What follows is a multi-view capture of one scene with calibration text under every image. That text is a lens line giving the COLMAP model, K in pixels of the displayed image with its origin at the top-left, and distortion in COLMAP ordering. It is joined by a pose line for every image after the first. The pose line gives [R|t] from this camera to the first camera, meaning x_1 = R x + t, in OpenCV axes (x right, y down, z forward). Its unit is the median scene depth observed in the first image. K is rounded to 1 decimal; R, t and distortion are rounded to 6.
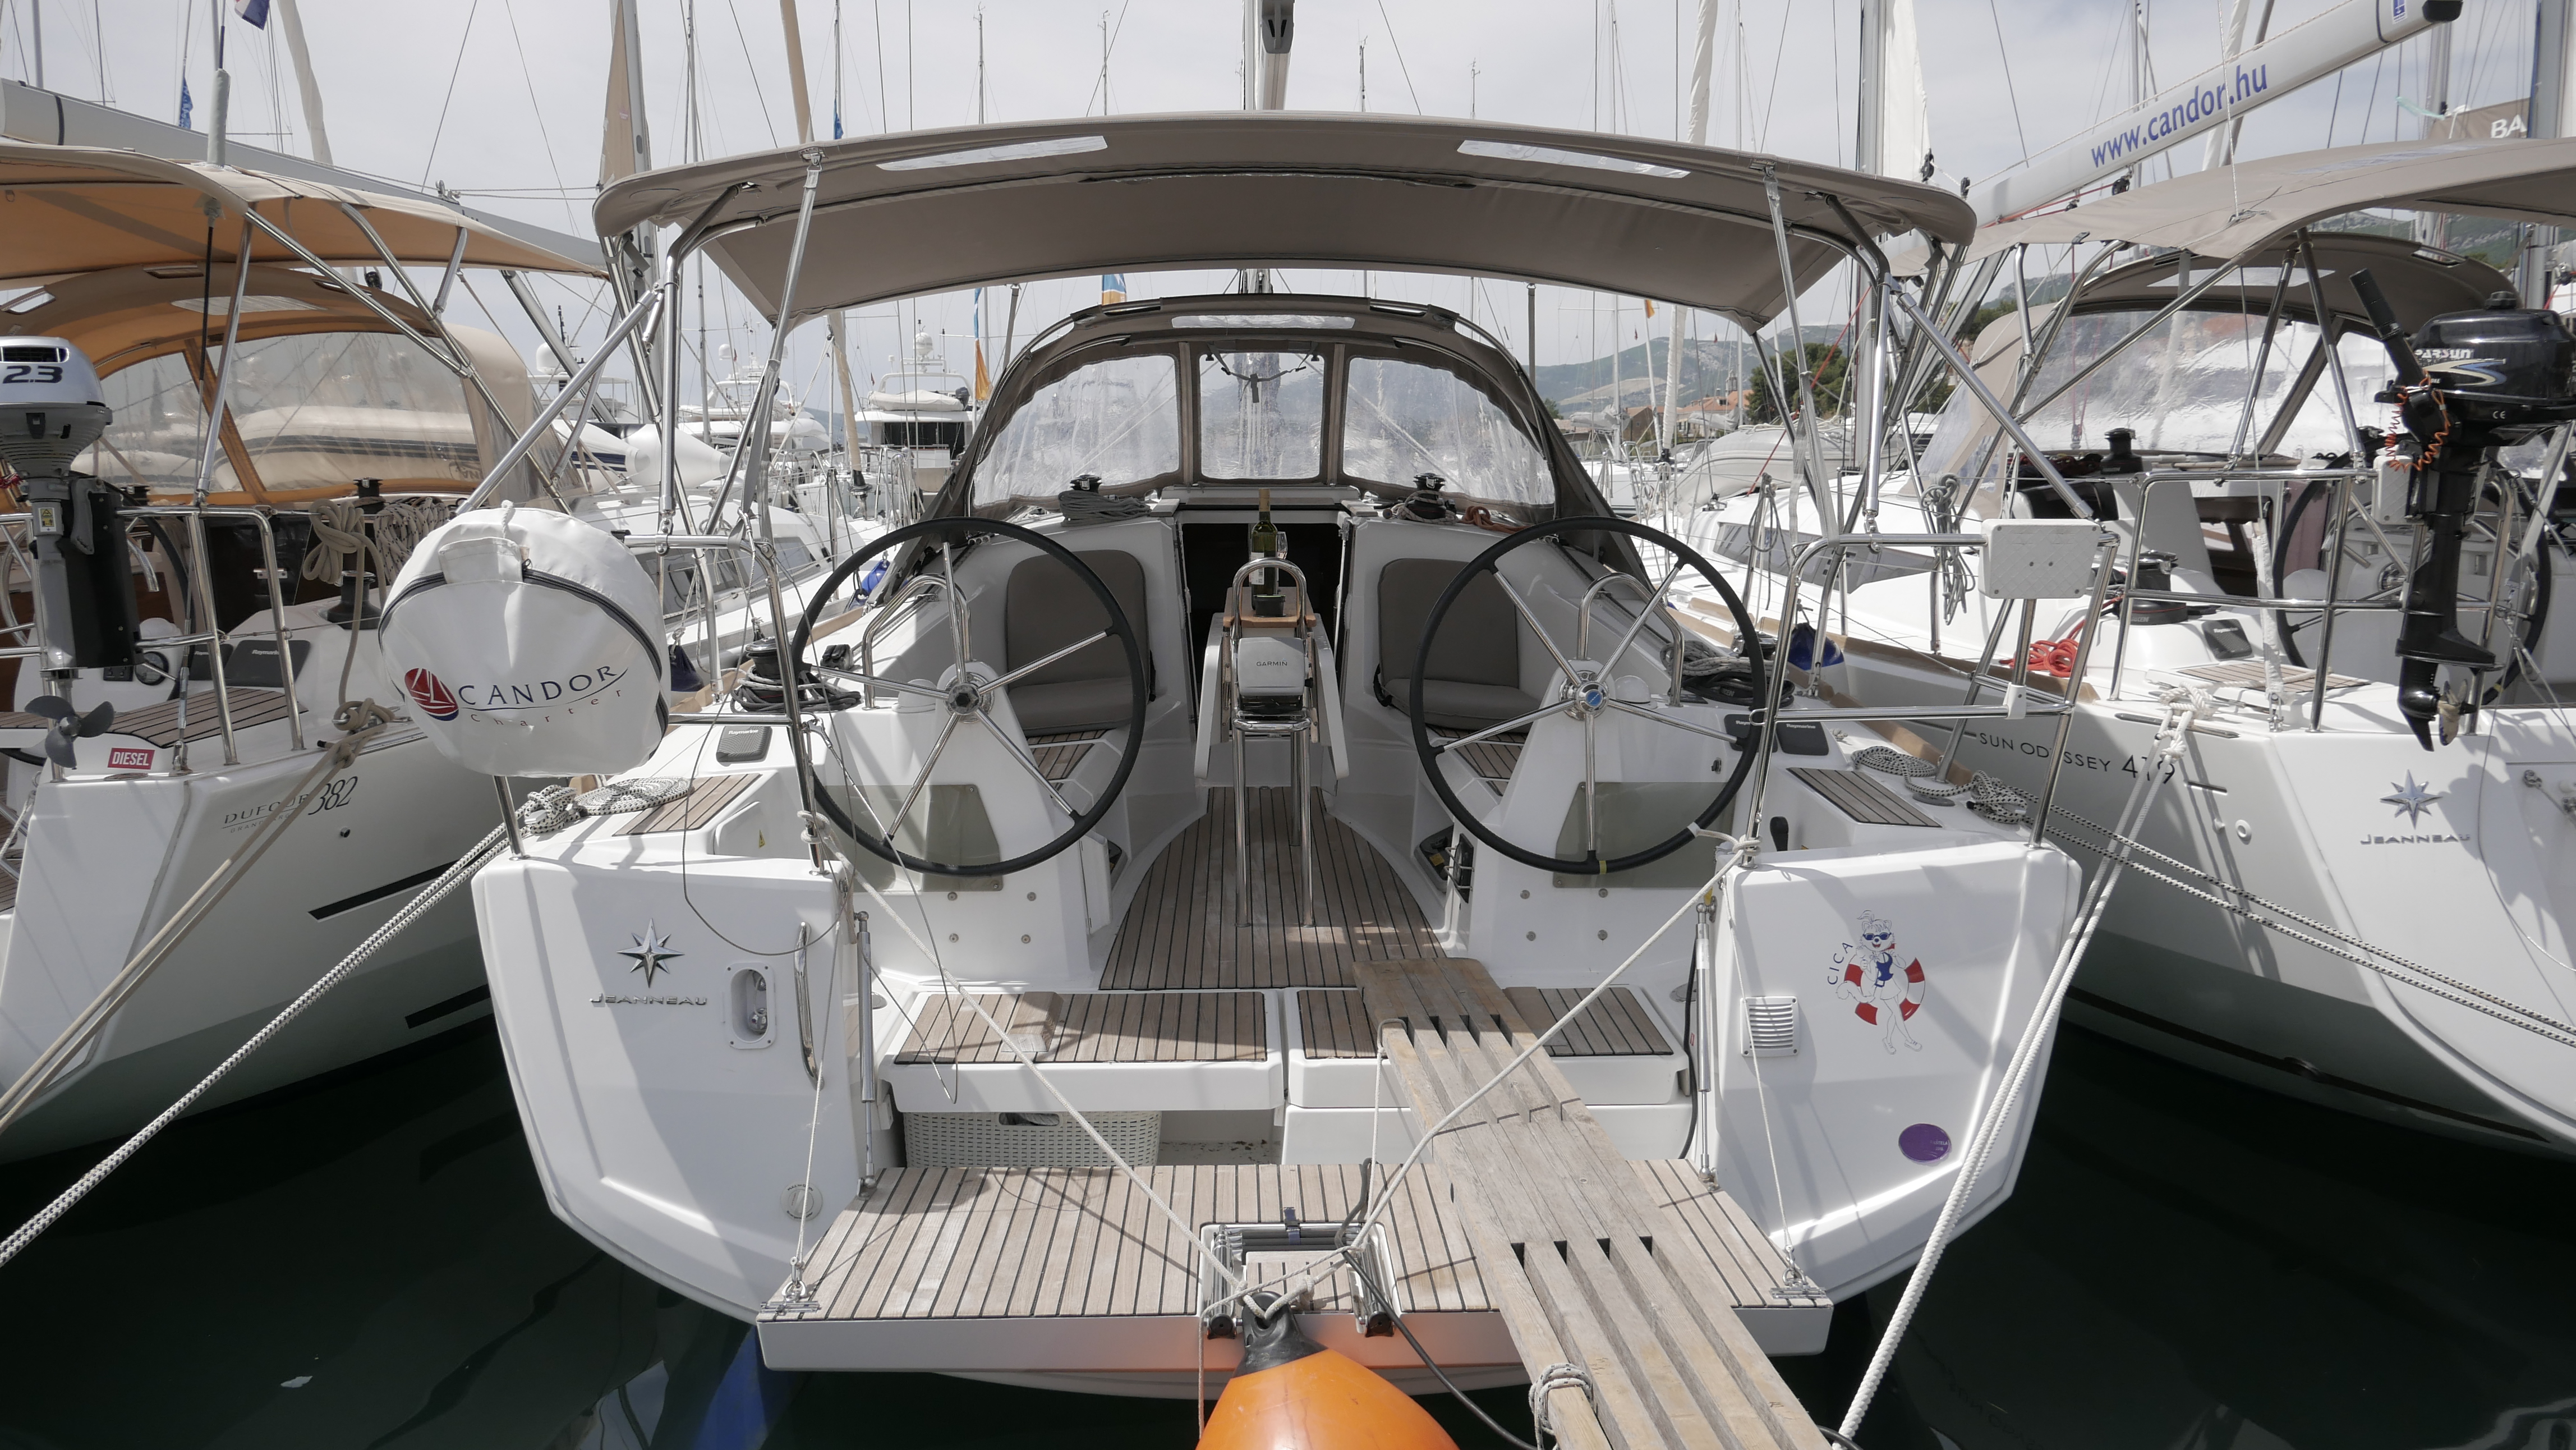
lens RADIAL K [[1827.2, 0, 1290.1], [0, 1827.2, 719.2], [0, 0, 1]] dist [-0.043533, 0.012903]
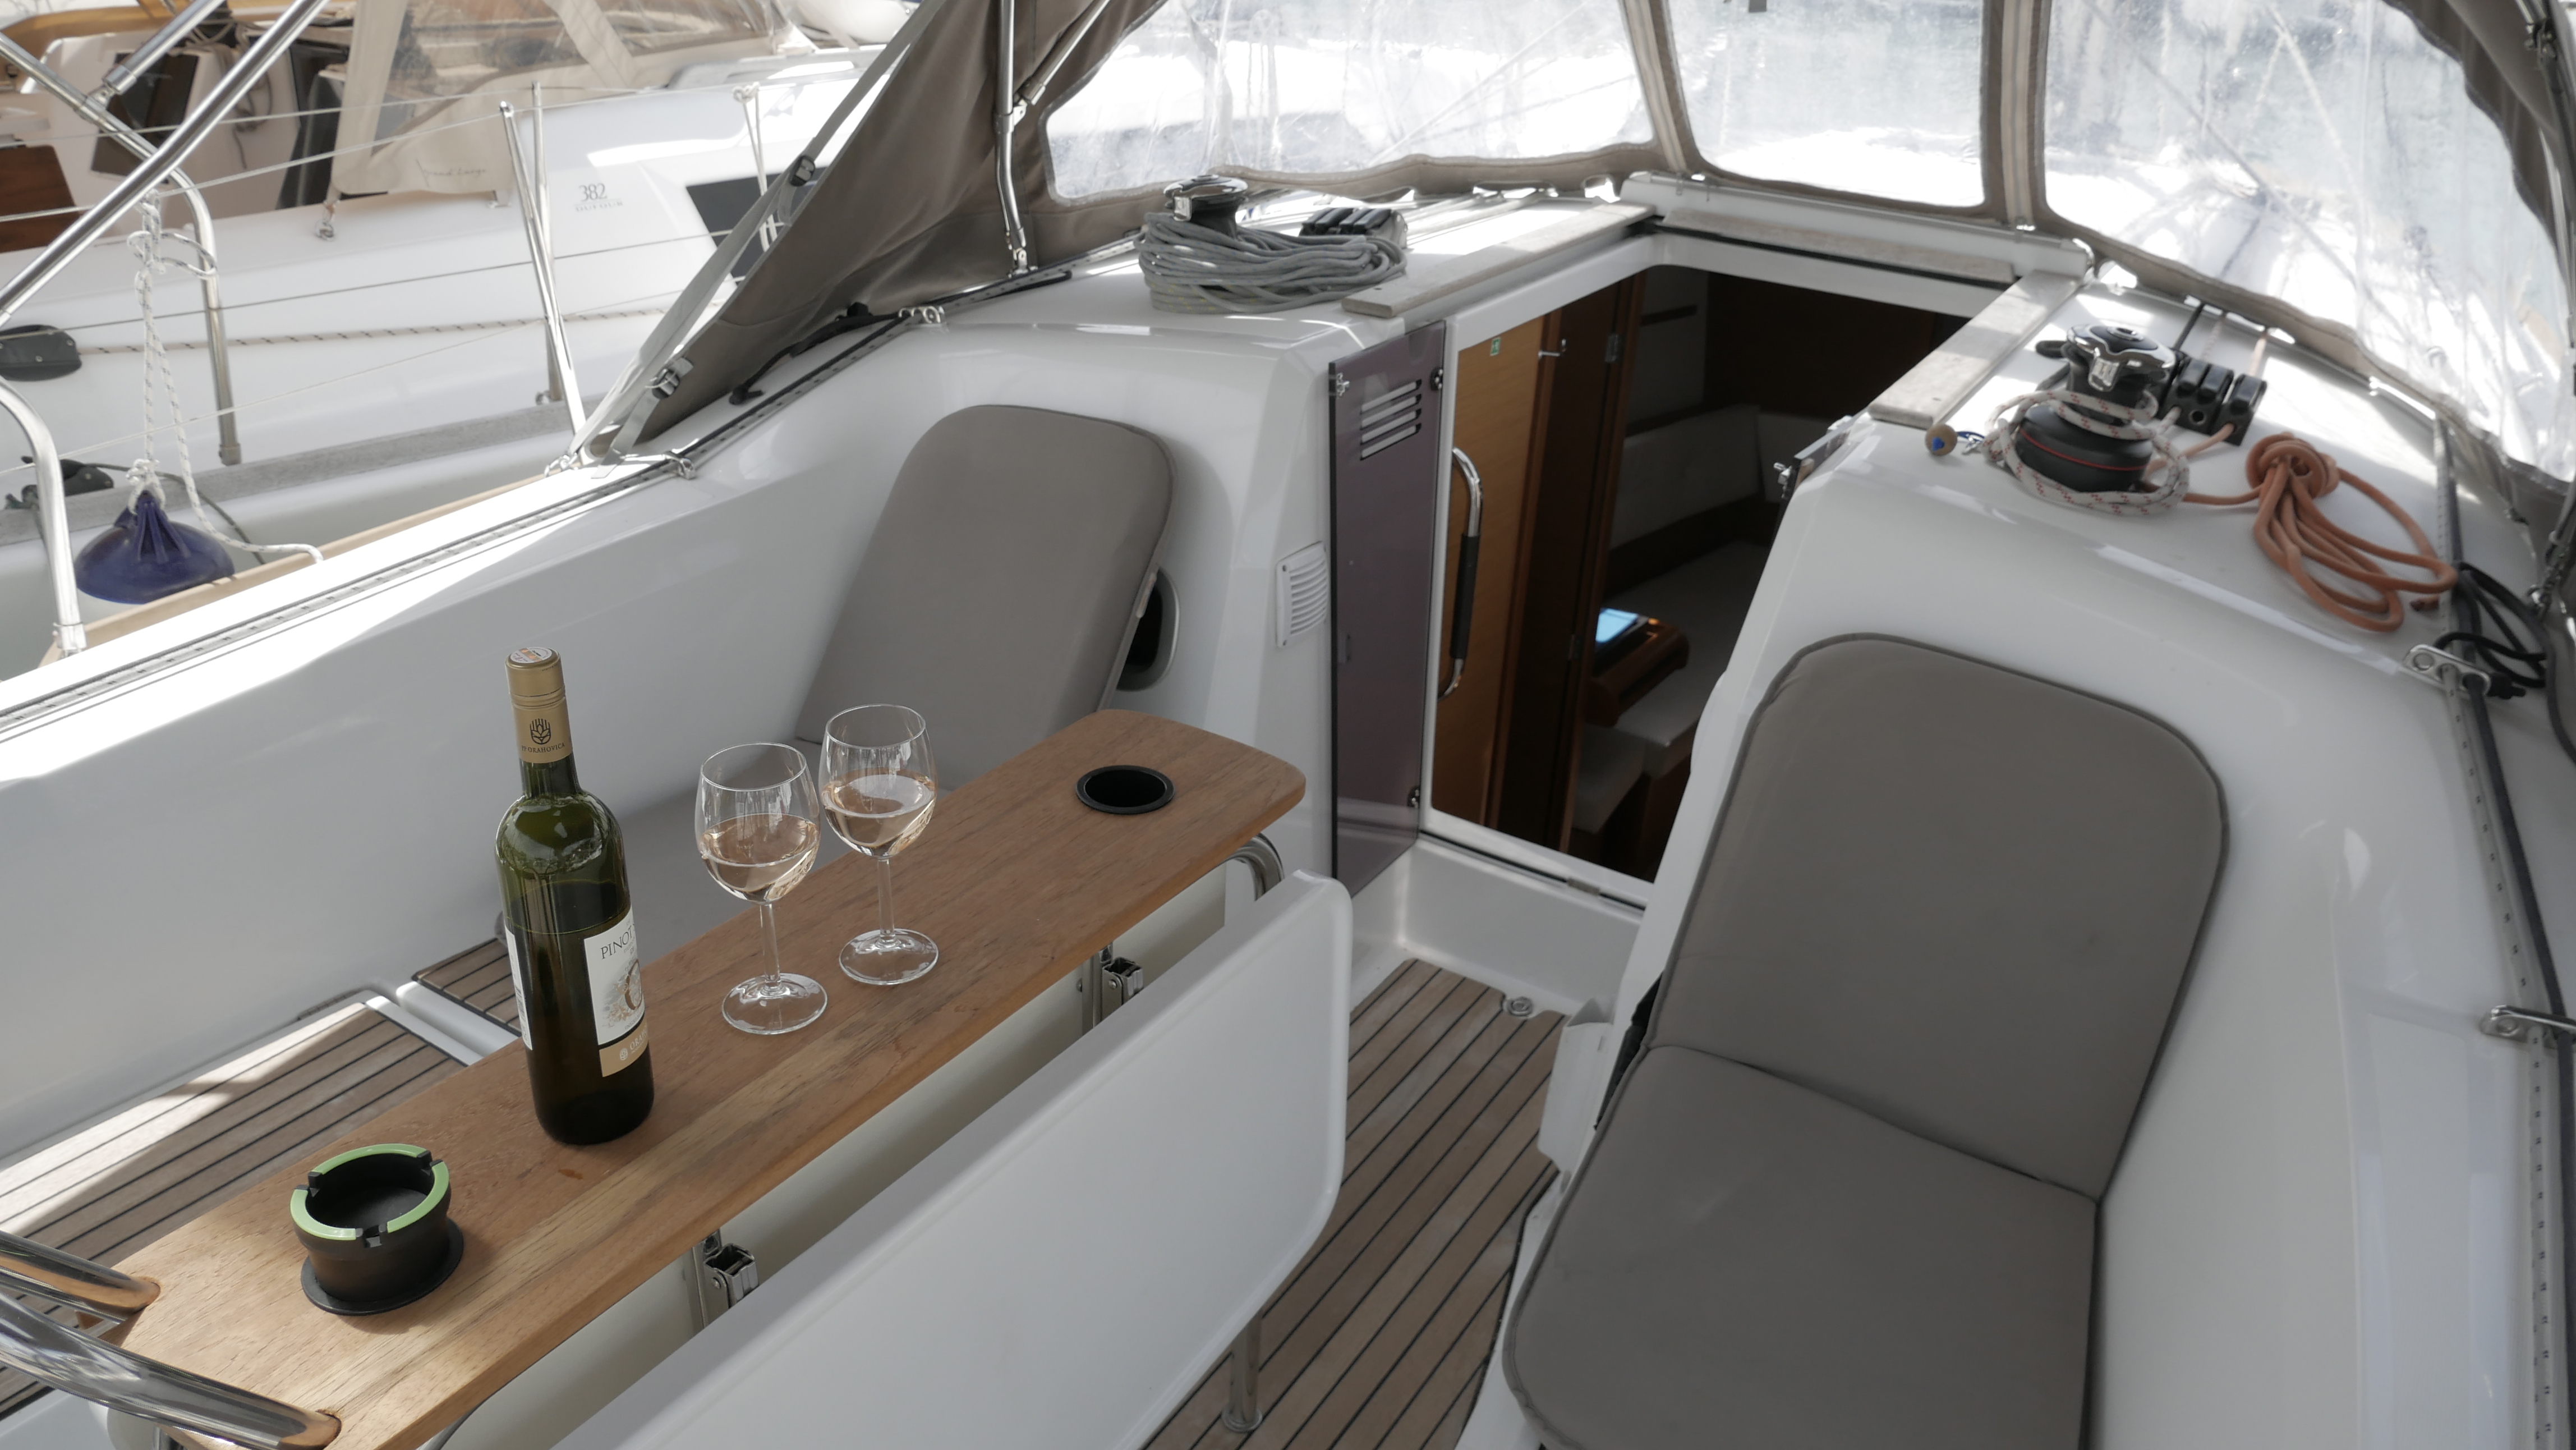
lens RADIAL K [[1754.6, 0, 1268.5], [0, 1754.6, 726.4], [0, 0, 1]] dist [-0.006817, -0.000157]
pose [[0.829345, 0.294598, -0.474762, 0.109162], [-0.142537, 0.933144, 0.330039, -0.142690], [0.540250, -0.206045, 0.815889, 0.639209]]
